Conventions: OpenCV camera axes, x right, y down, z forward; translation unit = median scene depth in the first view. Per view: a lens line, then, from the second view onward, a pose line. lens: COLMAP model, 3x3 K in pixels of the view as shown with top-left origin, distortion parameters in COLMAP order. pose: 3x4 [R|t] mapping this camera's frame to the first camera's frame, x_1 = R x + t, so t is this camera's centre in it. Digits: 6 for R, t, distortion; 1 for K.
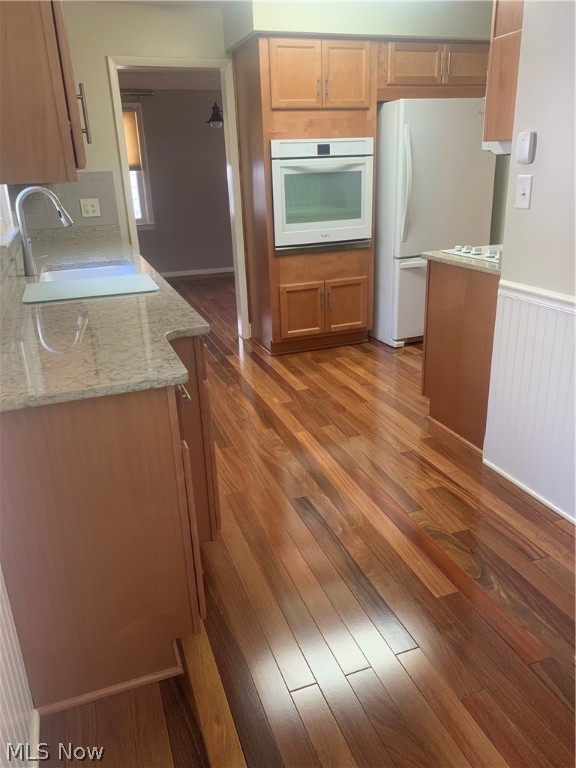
lens RADIAL K [[585.1, 0, 287.2], [0, 585.1, 381.2], [0, 0, 1]] dist [0.036717, -0.034057]
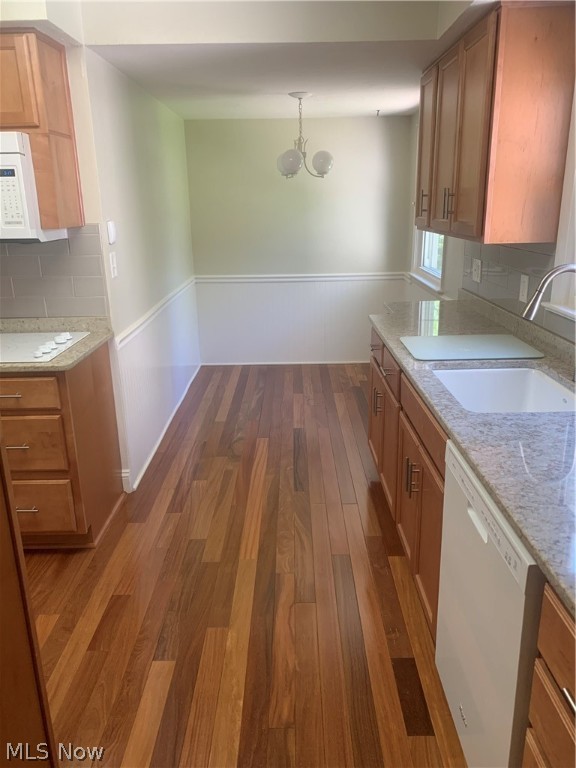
lens RADIAL K [[585.1, 0, 279.4], [0, 585.1, 372.2], [0, 0, 1]] dist [0.036717, -0.034057]
pose [[-0.931923, -0.042147, 0.360198, -0.346311], [0.178818, 0.810685, 0.557507, -0.653836], [-0.315504, 0.583964, -0.747959, 1.653645]]
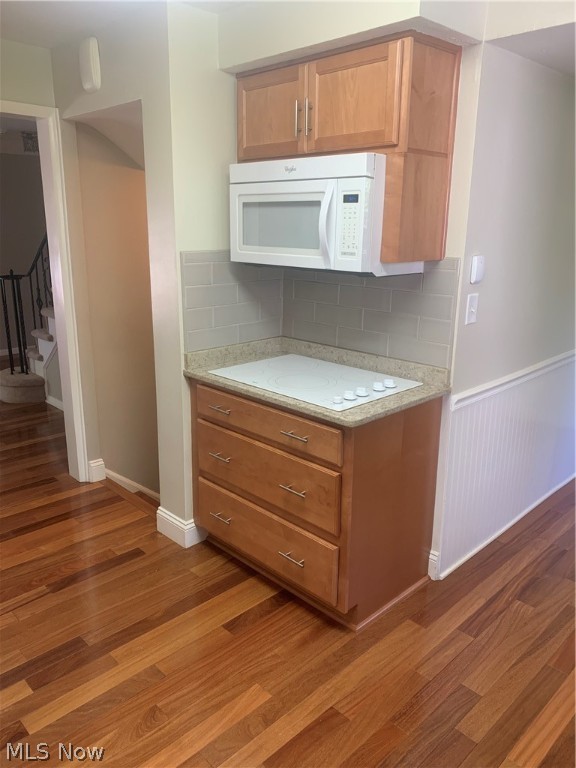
lens RADIAL K [[585.1, 0, 284.4], [0, 585.1, 378.3], [0, 0, 1]] dist [0.036717, -0.034057]
pose [[-0.415520, -0.193209, 0.888827, -0.353047], [0.320769, 0.883273, 0.341958, -0.564530], [-0.851147, 0.427198, -0.305043, 1.377049]]
